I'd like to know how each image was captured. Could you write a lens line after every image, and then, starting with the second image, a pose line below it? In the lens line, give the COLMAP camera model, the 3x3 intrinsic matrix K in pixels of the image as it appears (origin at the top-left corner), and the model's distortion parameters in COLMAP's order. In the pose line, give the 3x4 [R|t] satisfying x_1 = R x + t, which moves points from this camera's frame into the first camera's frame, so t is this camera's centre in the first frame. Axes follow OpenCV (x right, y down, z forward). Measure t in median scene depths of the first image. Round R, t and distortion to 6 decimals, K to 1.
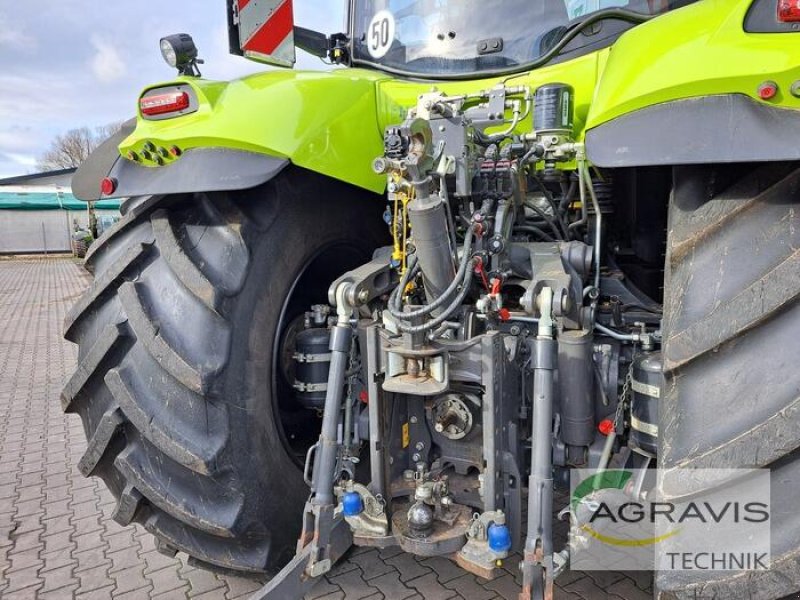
lens RADIAL K [[581.4, 0, 395.3], [0, 581.4, 304.4], [0, 0, 1]] dist [0.057641, -0.055158]
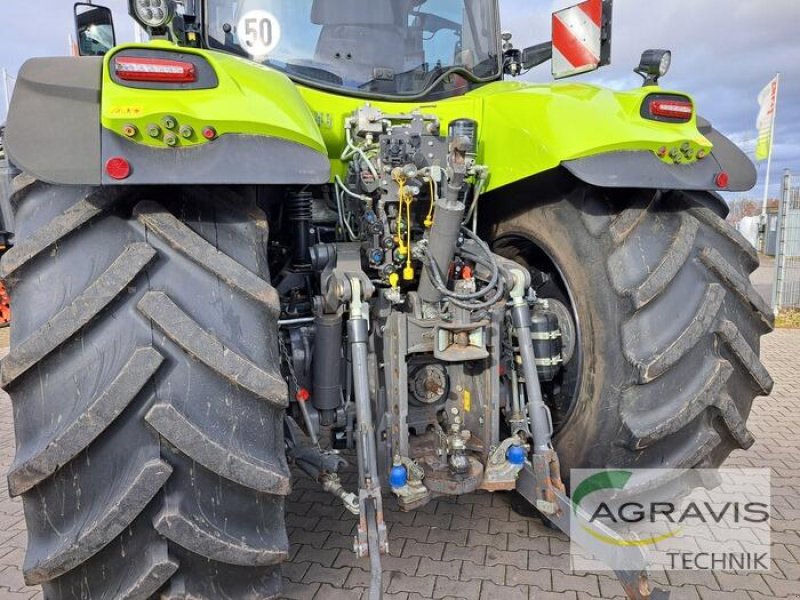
lens RADIAL K [[581.4, 0, 399.1], [0, 581.4, 307.7], [0, 0, 1]] dist [0.057641, -0.055158]
pose [[0.672678, -0.093535, 0.733999, -0.837084], [0.101946, 0.994233, 0.033268, -0.010540], [-0.732878, 0.052450, 0.678335, 0.232946]]
